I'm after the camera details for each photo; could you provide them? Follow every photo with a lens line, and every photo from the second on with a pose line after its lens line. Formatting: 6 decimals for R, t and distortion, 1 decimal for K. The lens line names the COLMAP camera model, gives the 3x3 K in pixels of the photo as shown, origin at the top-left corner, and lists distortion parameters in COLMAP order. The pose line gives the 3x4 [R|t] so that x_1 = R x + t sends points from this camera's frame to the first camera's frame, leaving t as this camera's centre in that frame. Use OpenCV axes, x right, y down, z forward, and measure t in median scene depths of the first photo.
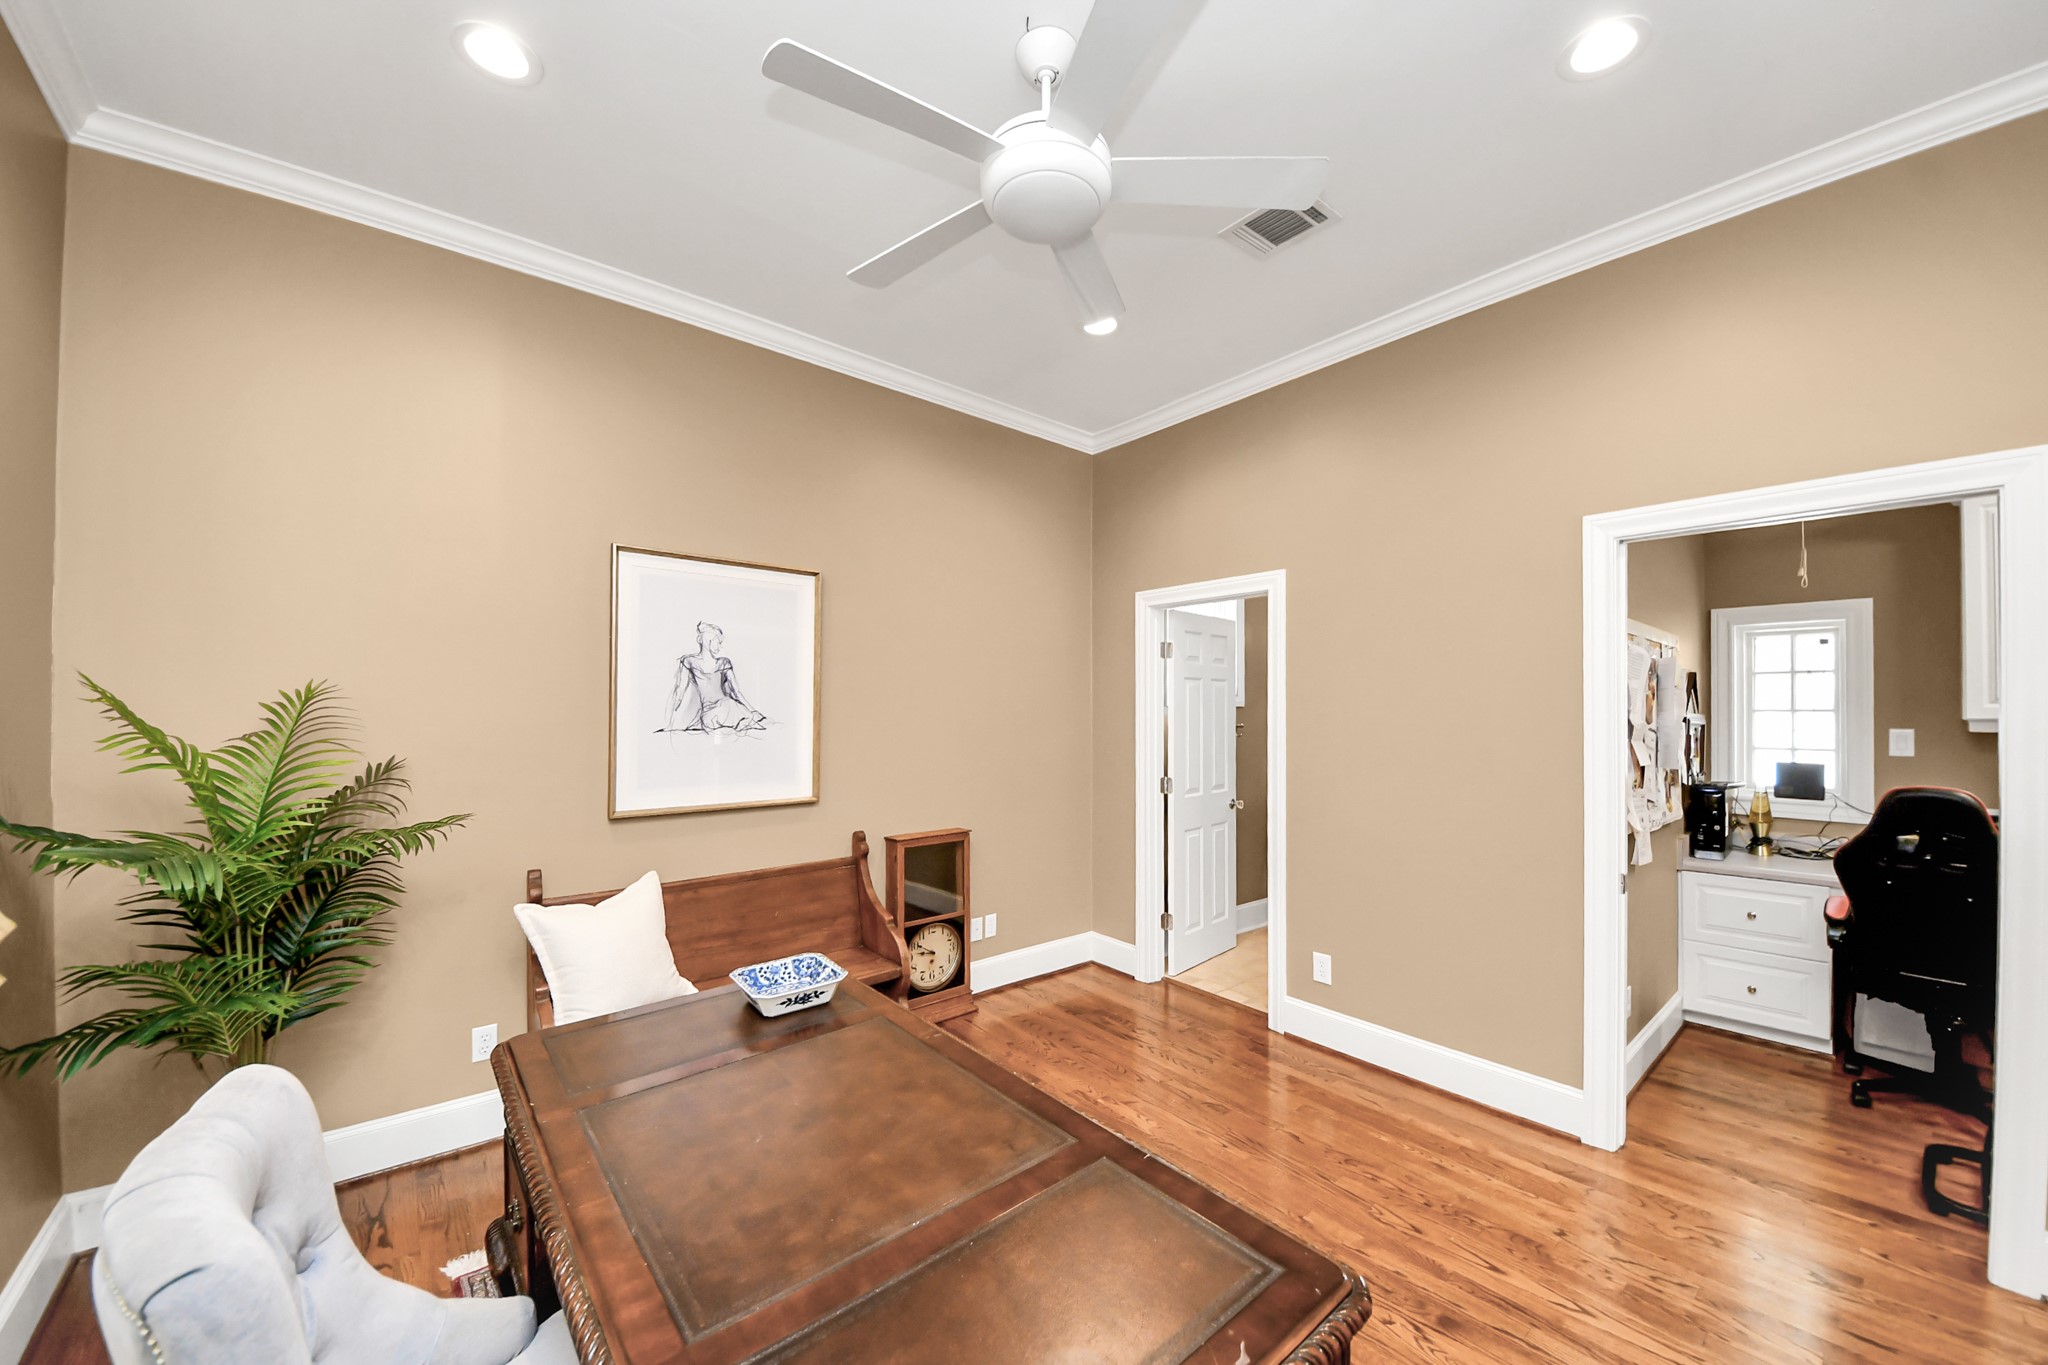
lens RADIAL K [[729.0, 0, 1030.6], [0, 729.0, 702.1], [0, 0, 1]] dist [0.000737, -0.006475]
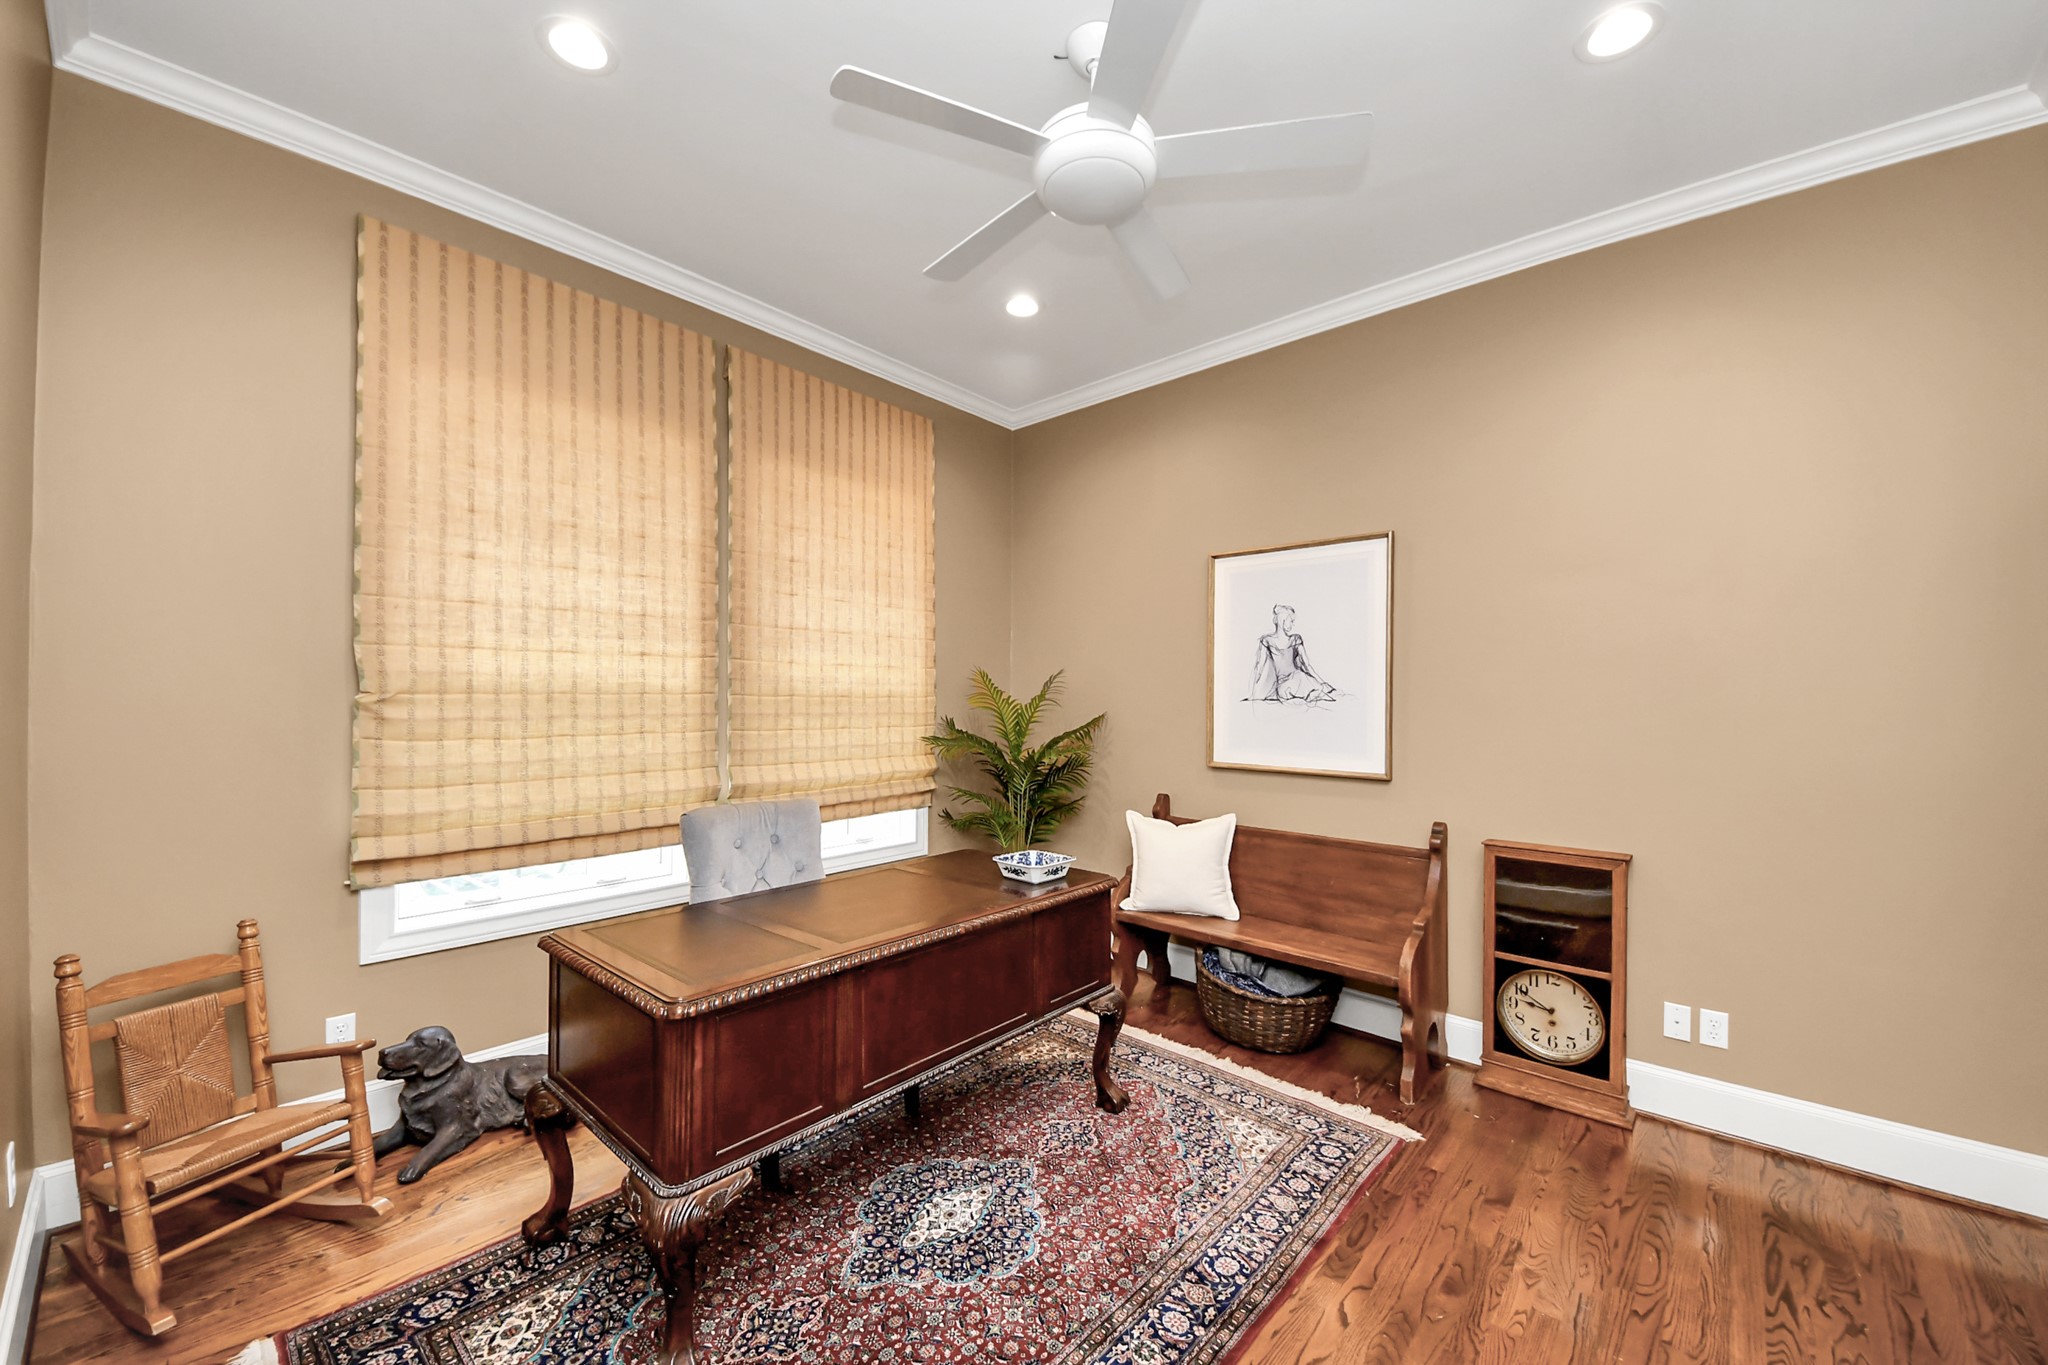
lens RADIAL K [[722.3, 0, 1032.1], [0, 722.3, 696.0], [0, 0, 1]] dist [0.000722, -0.009630]
pose [[0.147780, 0.001055, -0.989020, 0.665229], [0.006482, 0.999977, 0.002035, 0.030186], [0.988999, -0.006711, 0.147770, 0.503988]]
